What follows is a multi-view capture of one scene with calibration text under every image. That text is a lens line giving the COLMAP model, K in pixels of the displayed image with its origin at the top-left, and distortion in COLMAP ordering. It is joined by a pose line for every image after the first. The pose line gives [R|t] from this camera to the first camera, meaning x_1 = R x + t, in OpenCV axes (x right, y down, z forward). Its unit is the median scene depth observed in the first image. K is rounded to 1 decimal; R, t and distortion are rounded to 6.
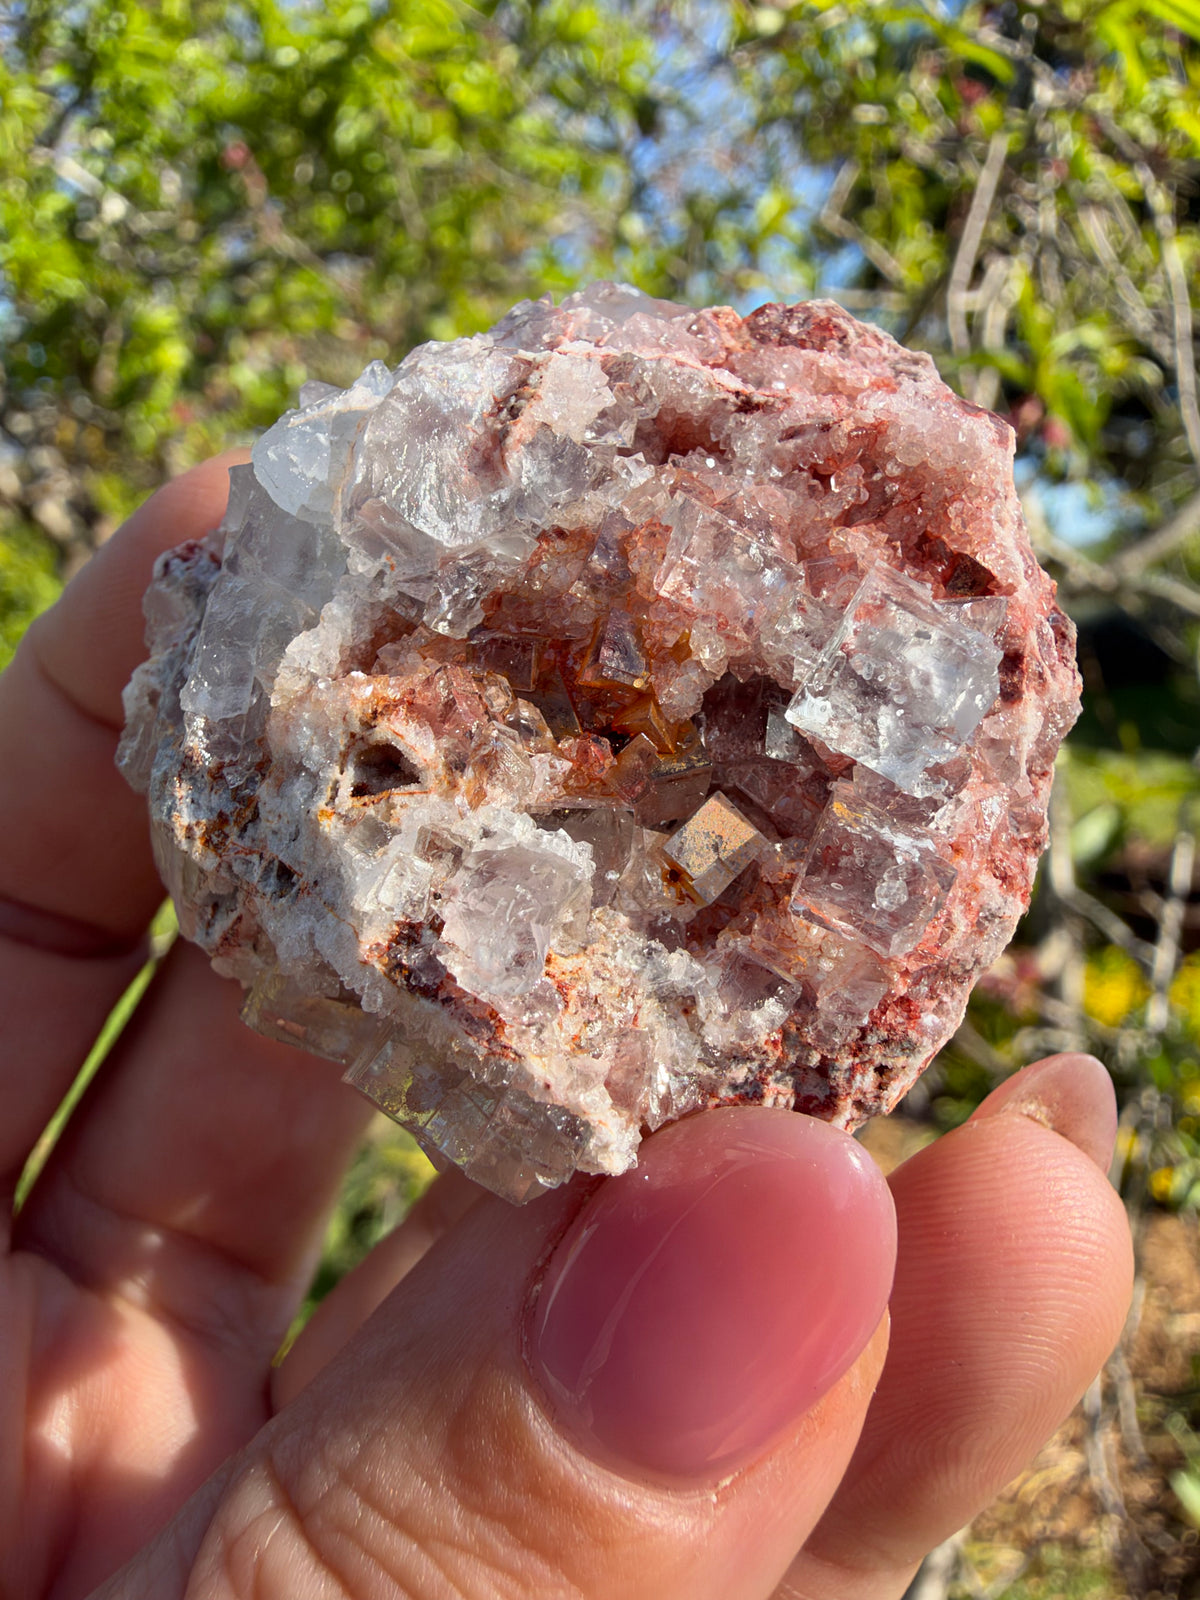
lens RADIAL K [[1258.1, 0, 595.5], [0, 1258.1, 789.1], [0, 0, 1]] dist [0.002211, 0.006766]
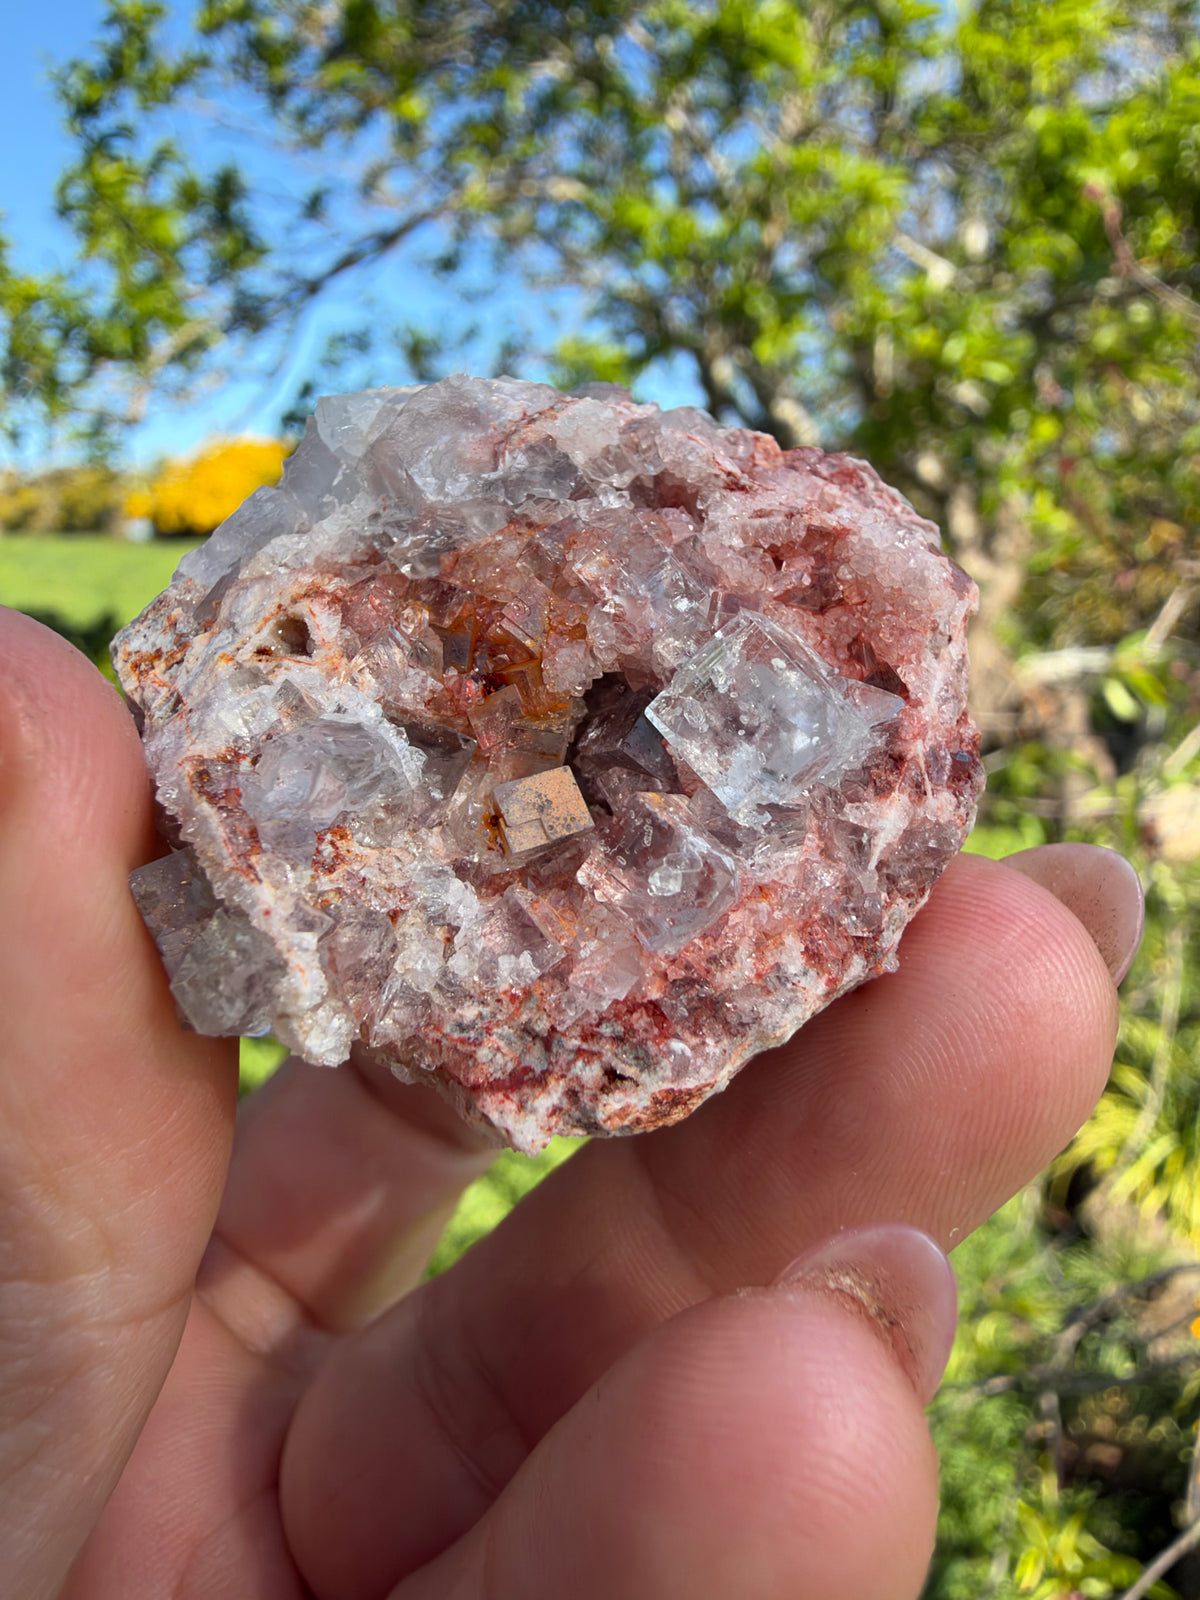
lens RADIAL K [[1258.1, 0, 600.8], [0, 1258.1, 684.5], [0, 0, 1]] dist [-0.012265, -0.006094]
pose [[0.925795, 0.304780, -0.223637, 0.339148], [-0.362076, 0.884950, -0.292854, 0.240217], [0.108651, 0.352096, 0.929636, 0.009515]]
